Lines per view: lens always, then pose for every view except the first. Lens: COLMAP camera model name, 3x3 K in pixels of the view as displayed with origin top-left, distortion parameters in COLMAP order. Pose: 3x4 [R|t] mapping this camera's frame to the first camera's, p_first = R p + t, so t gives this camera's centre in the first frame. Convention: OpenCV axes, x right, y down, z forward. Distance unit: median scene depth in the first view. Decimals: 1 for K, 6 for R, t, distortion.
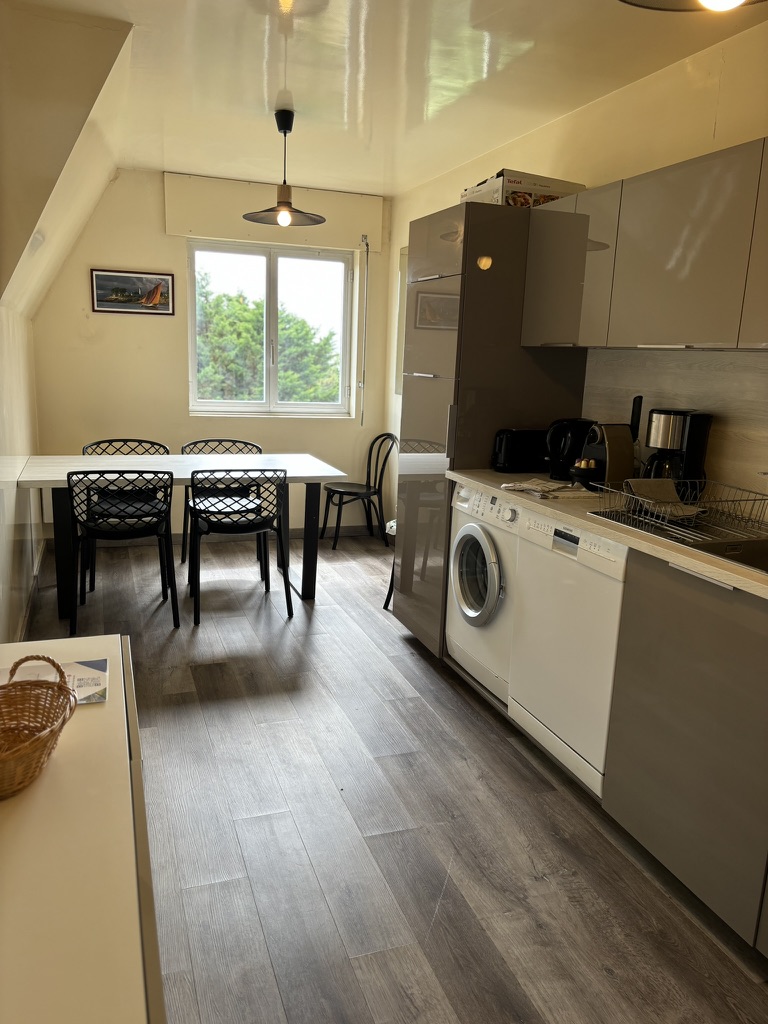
lens RADIAL K [[769.2, 0, 395.8], [0, 769.2, 510.7], [0, 0, 1]] dist [0.128234, -0.268768]
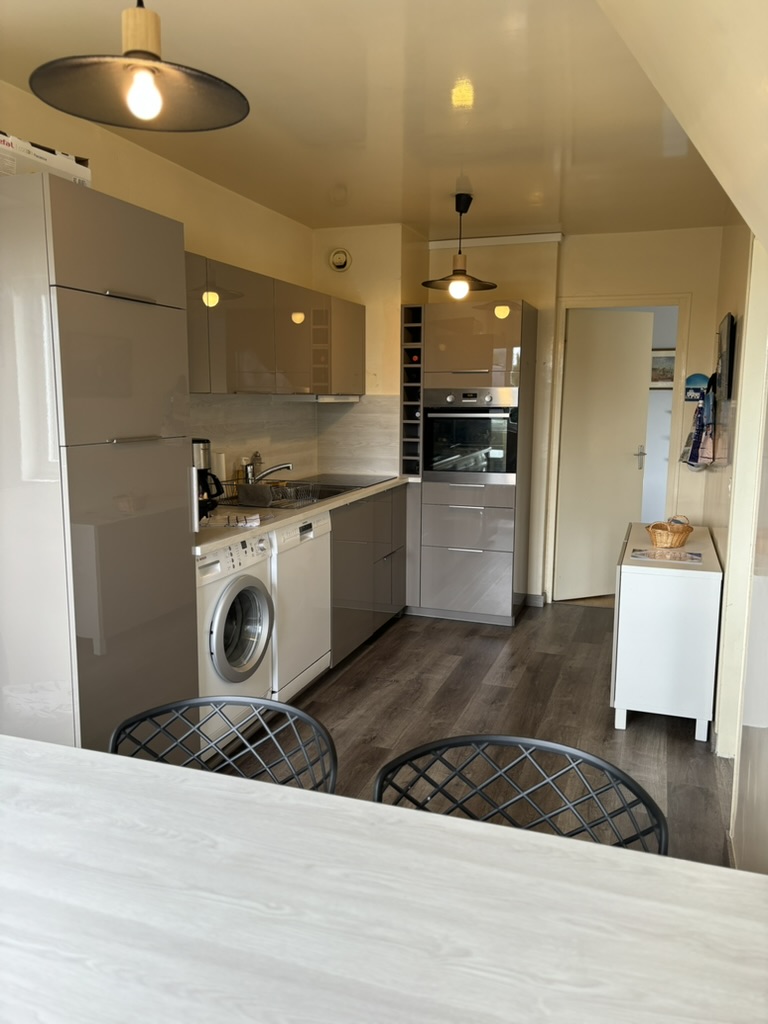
lens RADIAL K [[769.2, 0, 395.8], [0, 769.2, 510.7], [0, 0, 1]] dist [0.128234, -0.268768]
pose [[-0.771712, -0.136348, 0.621185, -0.812796], [0.093612, 0.941755, 0.323009, -0.454104], [-0.629045, 0.307420, -0.713999, 1.970707]]
